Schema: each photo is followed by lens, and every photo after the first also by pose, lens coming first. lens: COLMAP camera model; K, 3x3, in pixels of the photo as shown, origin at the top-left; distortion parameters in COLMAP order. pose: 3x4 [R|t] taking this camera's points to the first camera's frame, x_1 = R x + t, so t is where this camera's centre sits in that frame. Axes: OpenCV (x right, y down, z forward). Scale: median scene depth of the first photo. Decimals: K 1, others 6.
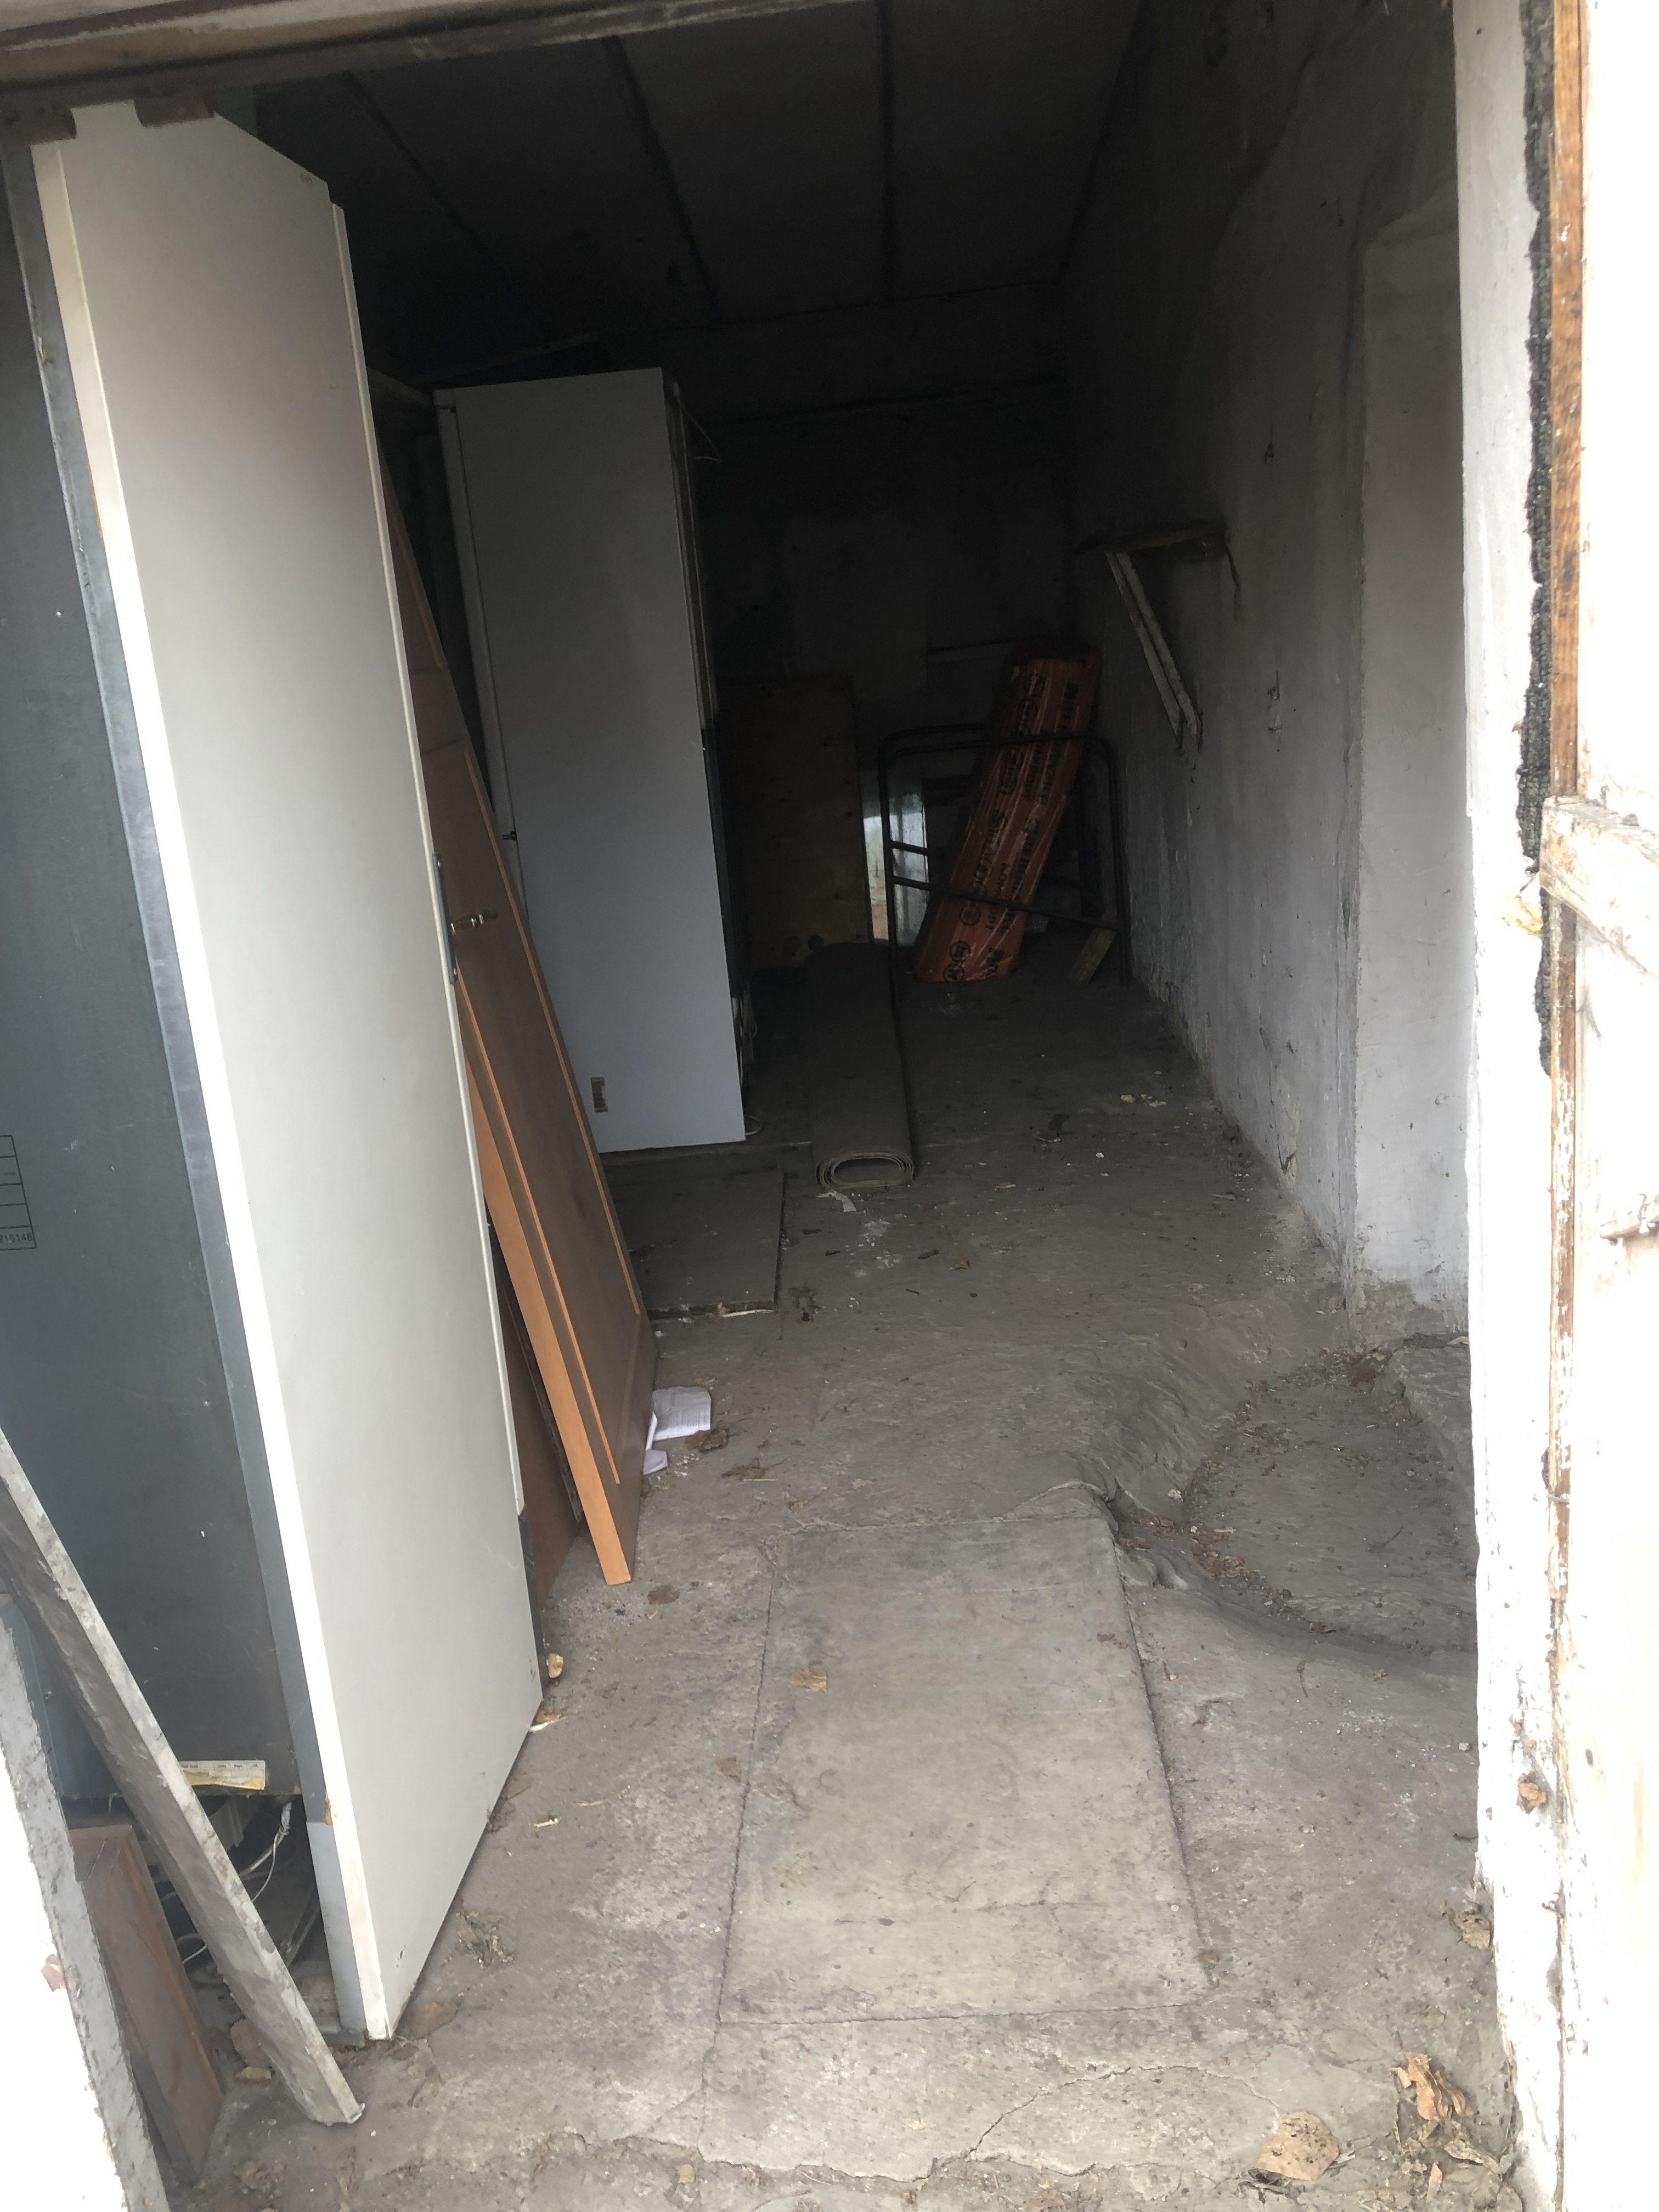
lens RADIAL K [[1794.3, 0, 814.2], [0, 1794.3, 1115.8], [0, 0, 1]] dist [0.170043, -0.474736]
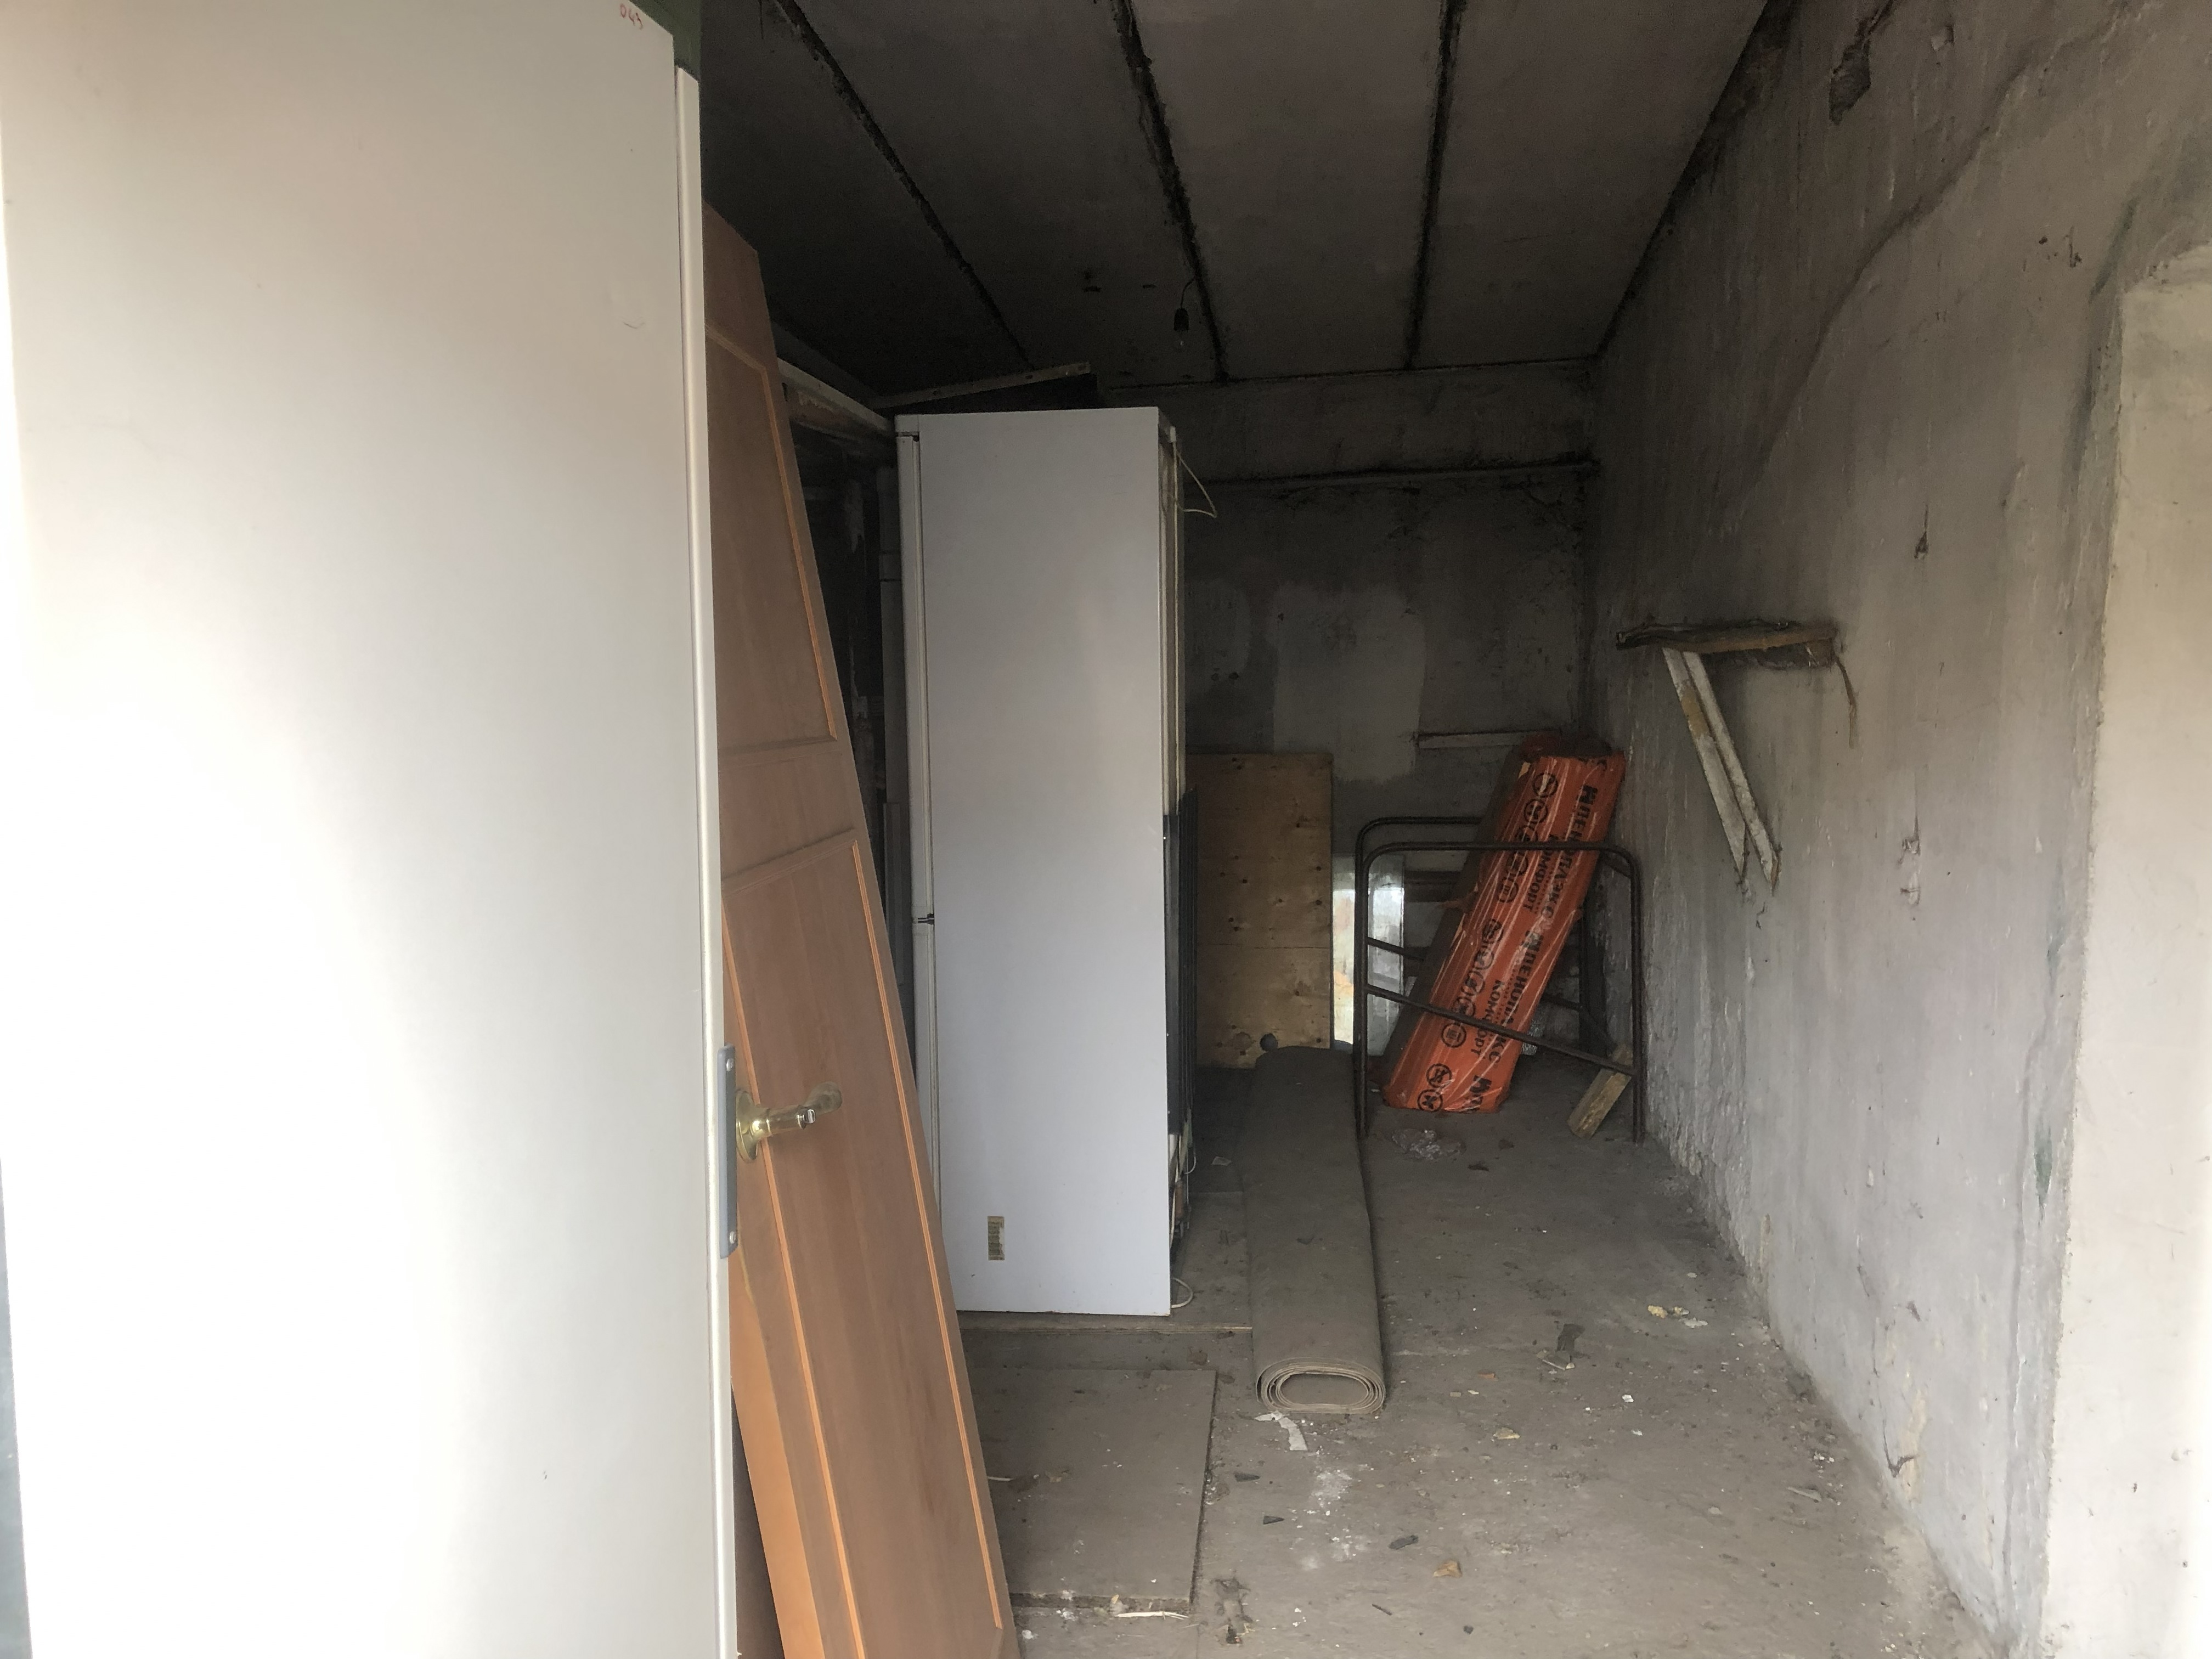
lens RADIAL K [[1801.1, 0, 1106.5], [0, 1801.1, 849.0], [0, 0, 1]] dist [0.018708, -0.006143]
pose [[0.992429, 0.085227, -0.088442, -0.014044], [-0.098985, 0.981295, -0.165114, -0.059081], [0.072716, 0.172618, 0.982301, 0.186867]]
